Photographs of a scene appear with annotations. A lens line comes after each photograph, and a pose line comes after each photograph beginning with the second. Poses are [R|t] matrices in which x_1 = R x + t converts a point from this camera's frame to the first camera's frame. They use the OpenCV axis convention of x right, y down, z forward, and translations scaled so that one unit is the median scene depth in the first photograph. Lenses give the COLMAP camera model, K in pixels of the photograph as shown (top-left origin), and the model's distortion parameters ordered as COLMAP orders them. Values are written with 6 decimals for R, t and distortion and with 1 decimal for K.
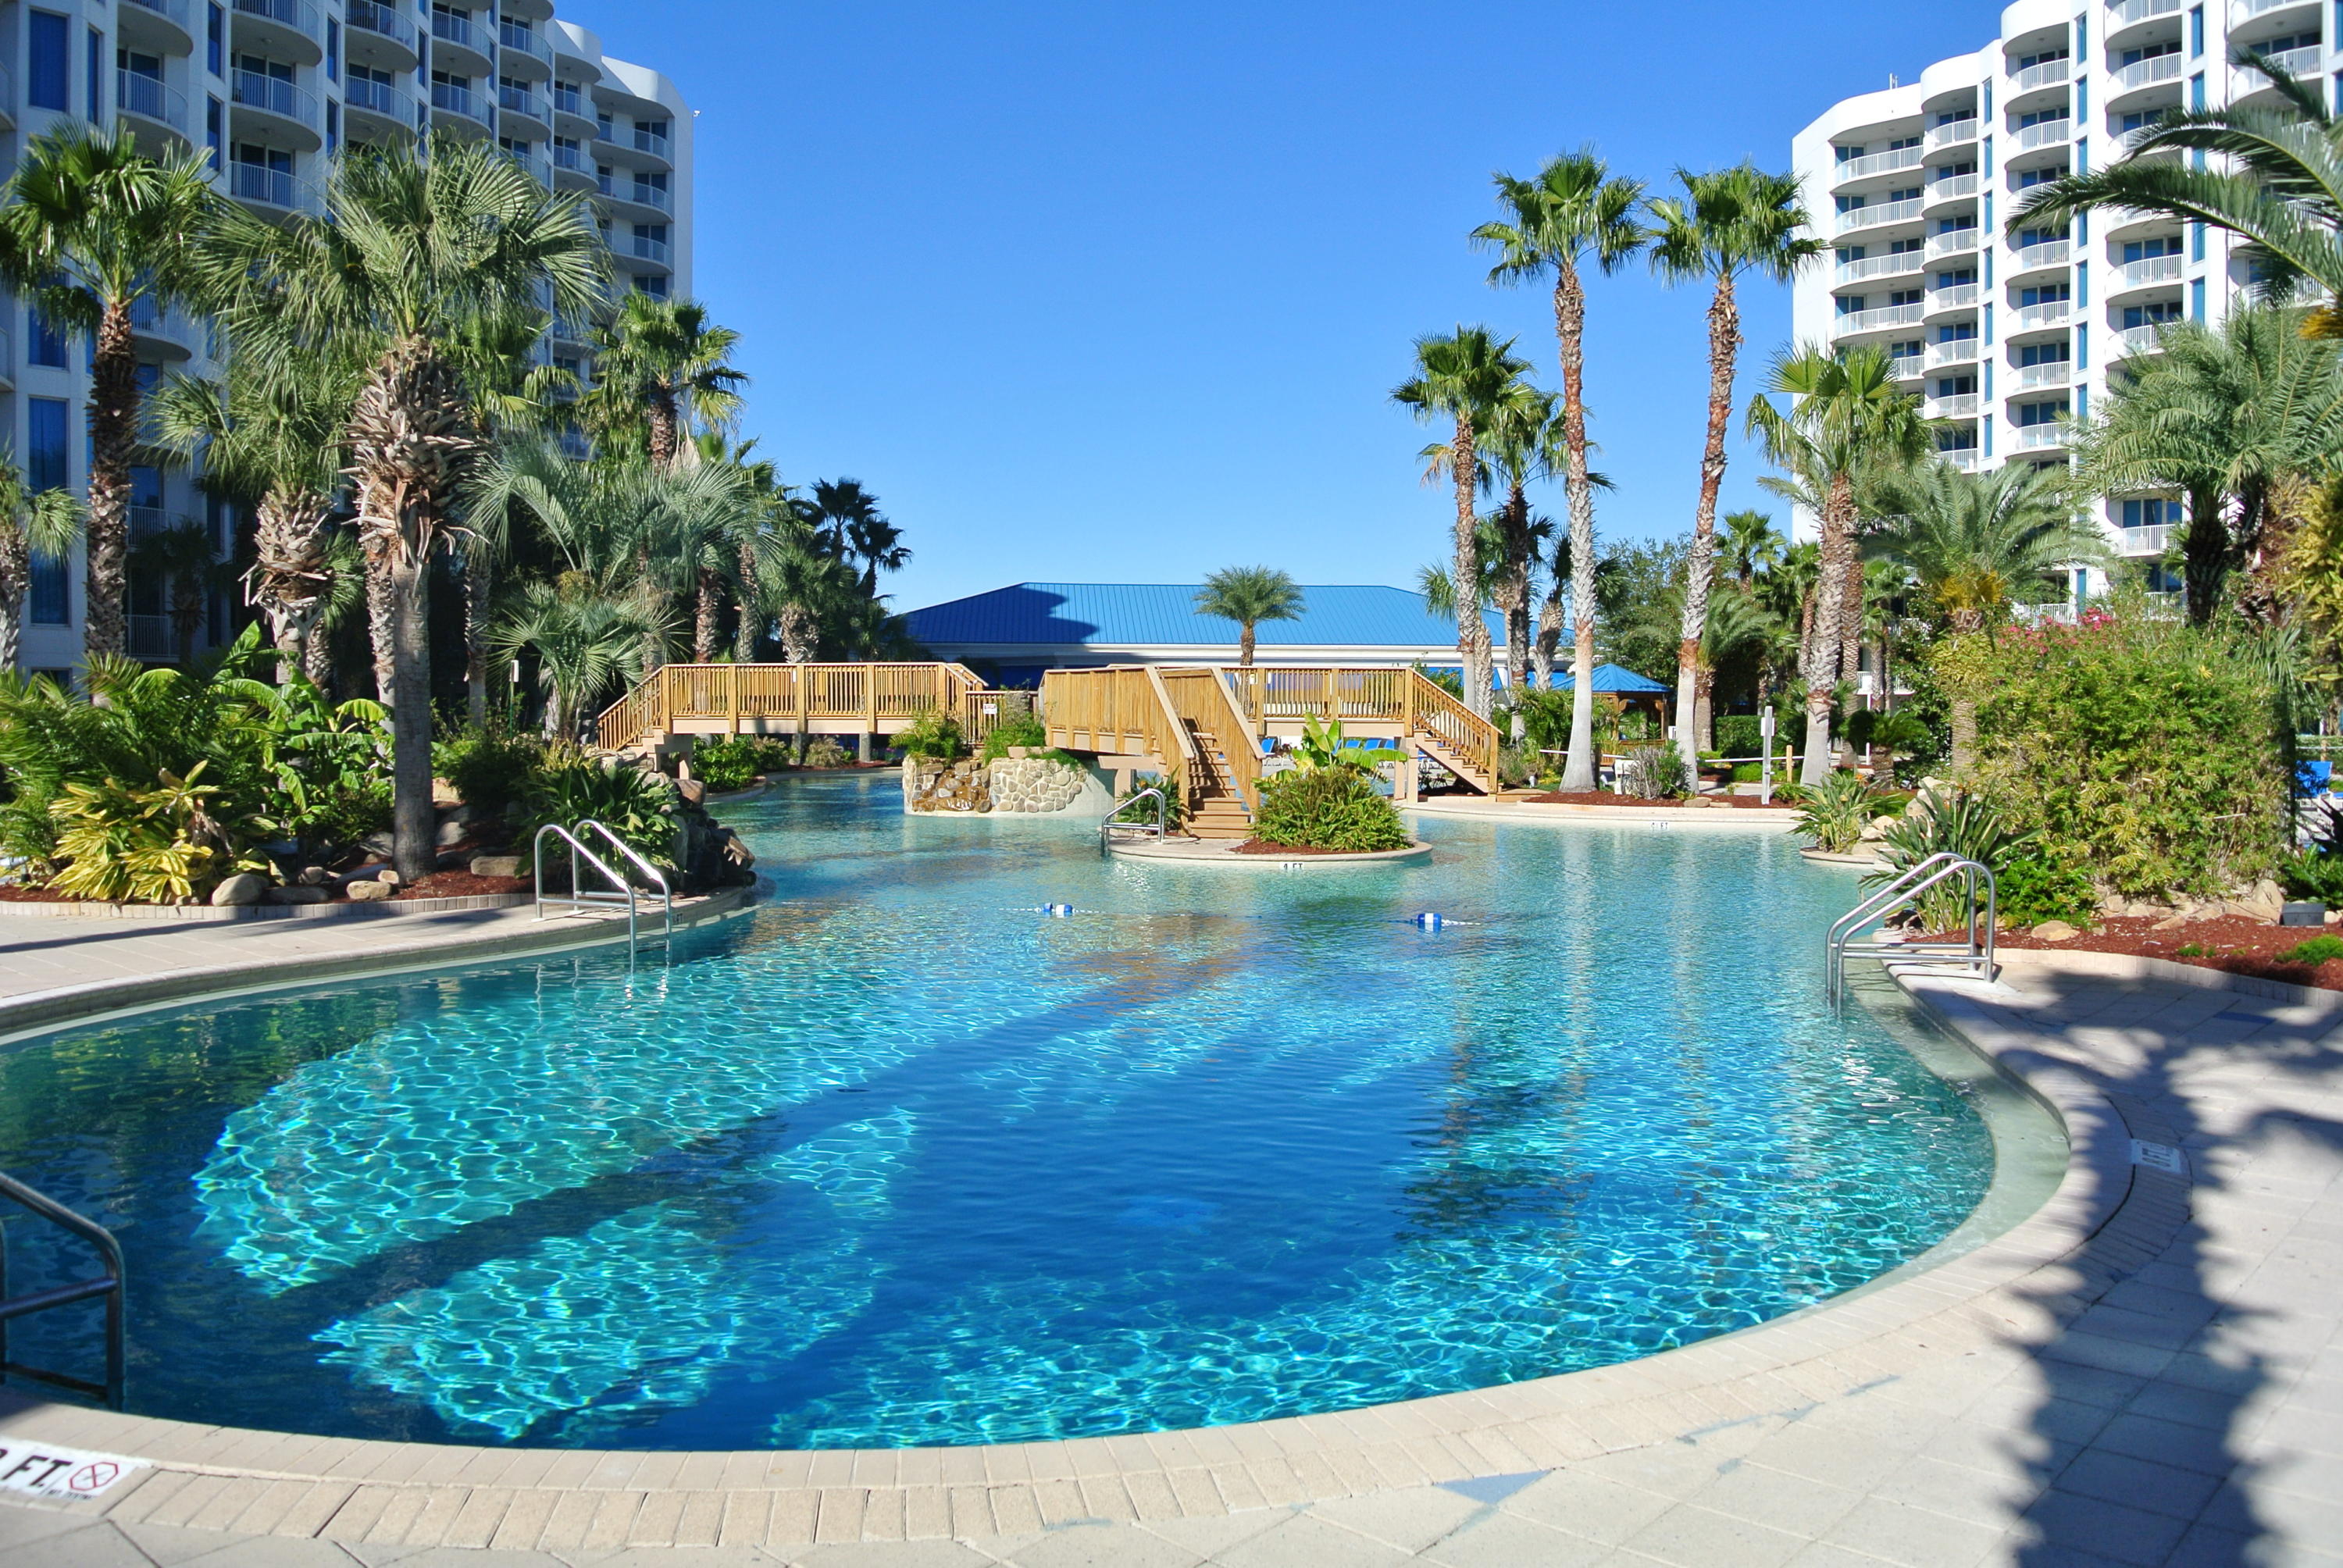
lens RADIAL K [[1843.0, 0, 1155.3], [0, 1843.0, 778.4], [0, 0, 1]] dist [-0.084966, 0.034258]
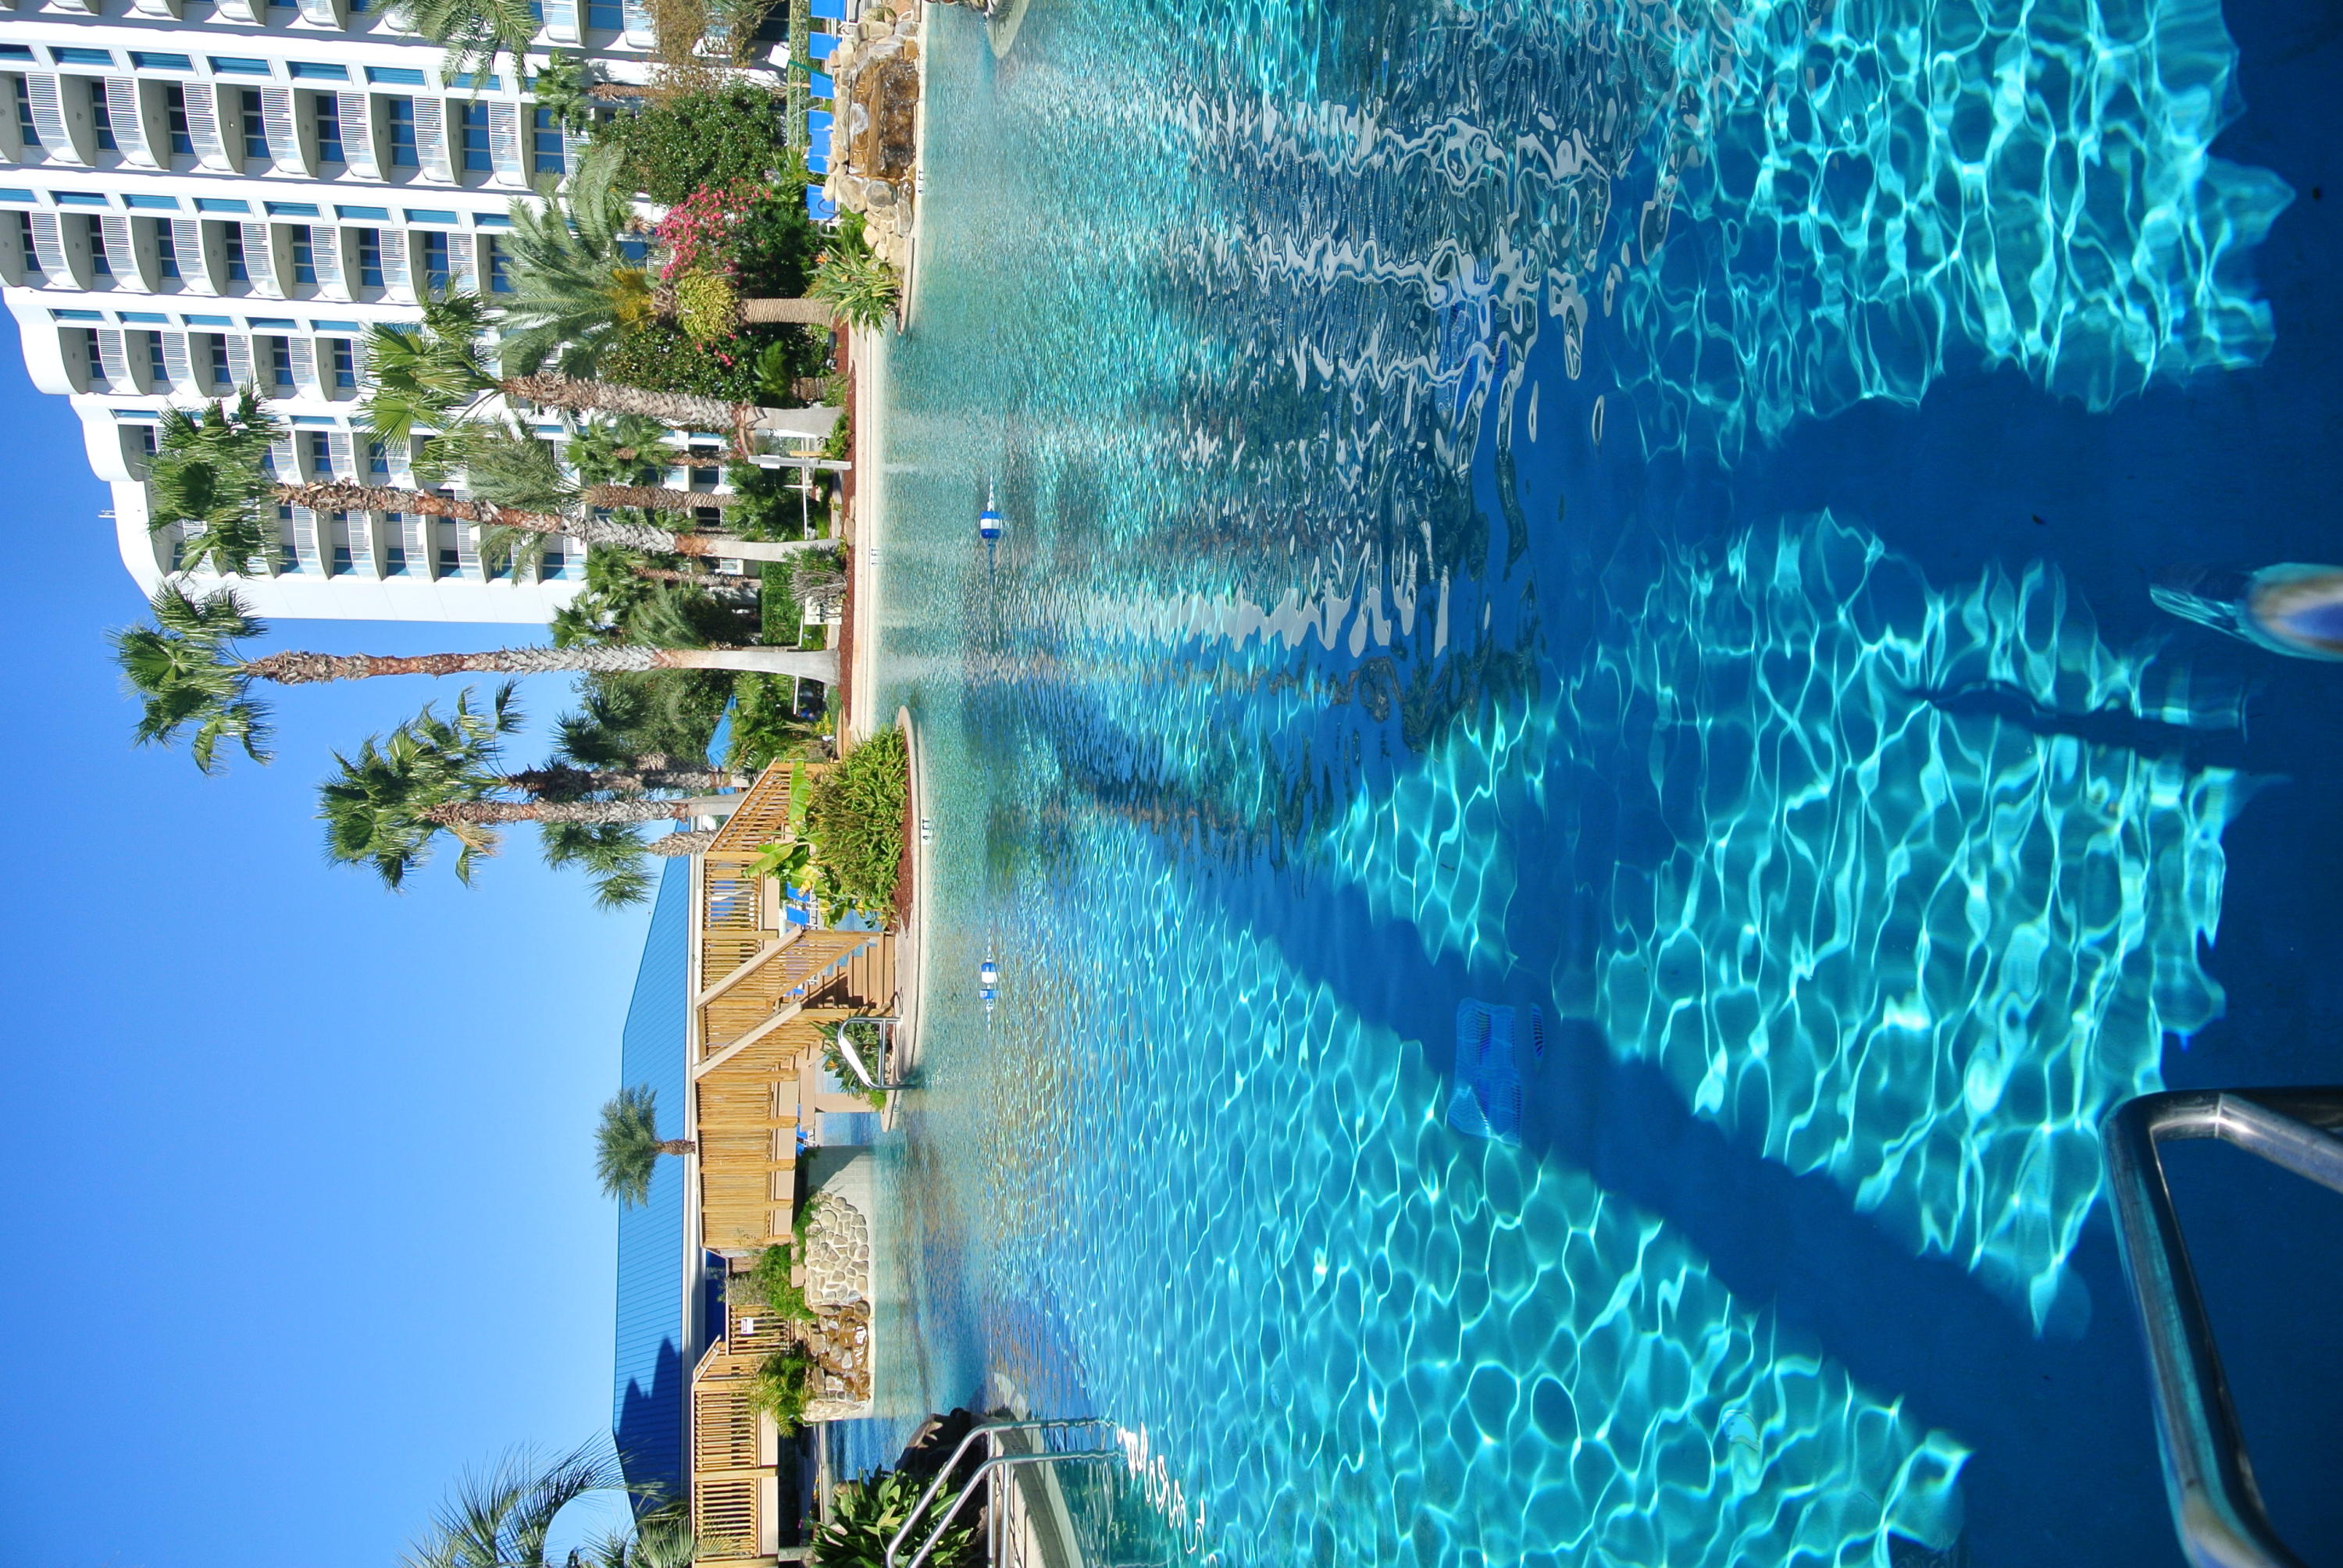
lens RADIAL K [[1843.0, 0, 1150.6], [0, 1843.0, 764.7], [0, 0, 1]] dist [-0.084966, 0.034258]
pose [[-0.054354, -0.955541, 0.289806, -0.097877], [0.984994, -0.003697, 0.172549, 0.001600], [-0.163806, 0.294836, 0.941403, 0.100514]]
